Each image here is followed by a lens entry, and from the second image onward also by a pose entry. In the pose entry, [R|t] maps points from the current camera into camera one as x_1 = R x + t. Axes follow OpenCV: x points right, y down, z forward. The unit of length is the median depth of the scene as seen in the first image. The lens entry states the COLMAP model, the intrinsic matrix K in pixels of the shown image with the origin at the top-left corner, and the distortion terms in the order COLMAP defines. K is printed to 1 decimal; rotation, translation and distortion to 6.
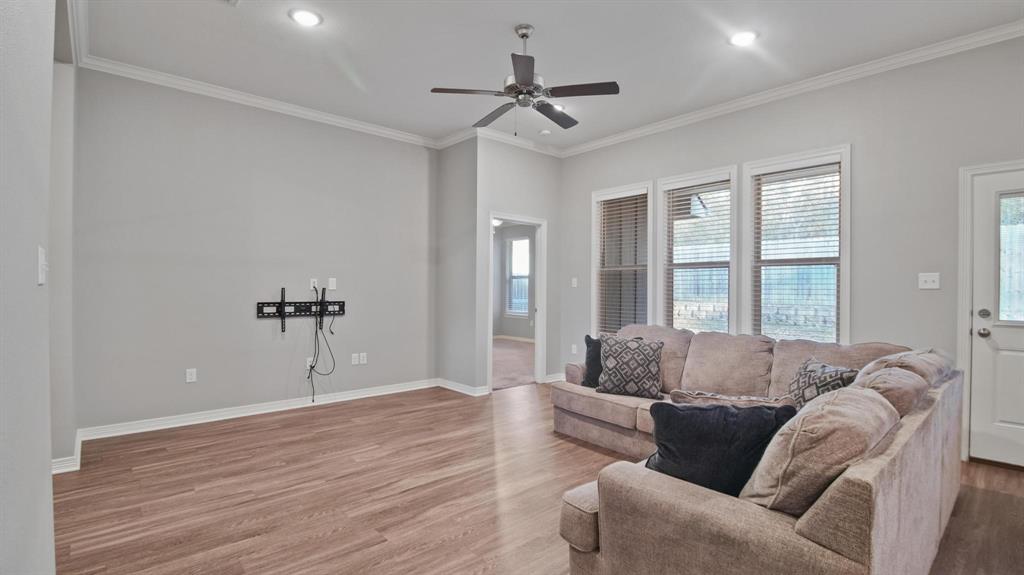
lens RADIAL K [[466.9, 0, 510.5], [0, 466.9, 291.7], [0, 0, 1]] dist [-0.010502, -0.000507]
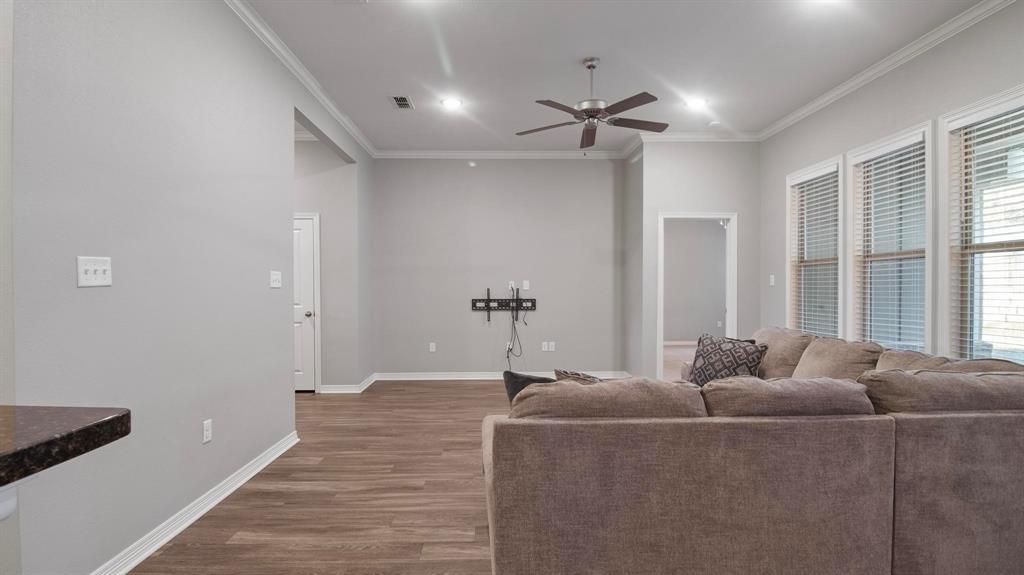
lens RADIAL K [[477.6, 0, 505.1], [0, 477.6, 293.2], [0, 0, 1]] dist [-0.015369, -0.000467]
pose [[0.760174, -0.001144, -0.649719, 0.454483], [0.002610, 0.999996, 0.001292, 0.003748], [0.649715, -0.002678, 0.760173, -0.019810]]
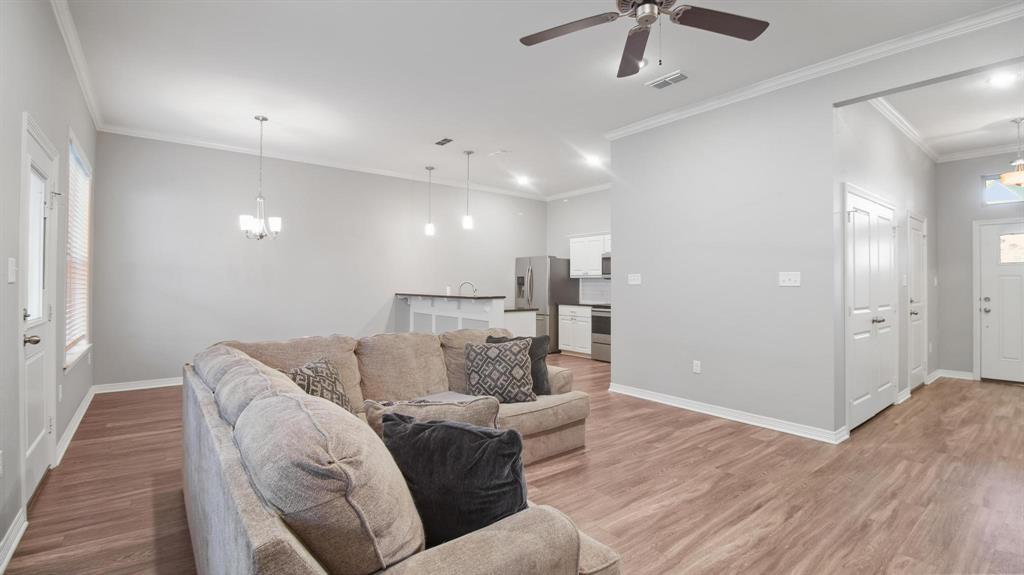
lens RADIAL K [[455.0, 0, 518.4], [0, 455.0, 280.4], [0, 0, 1]] dist [-0.002325, -0.000271]
pose [[-0.998965, -0.010410, 0.044271, 0.136517], [-0.010352, 0.999945, 0.001538, -0.012413], [-0.044284, 0.001079, -0.999018, 1.209485]]
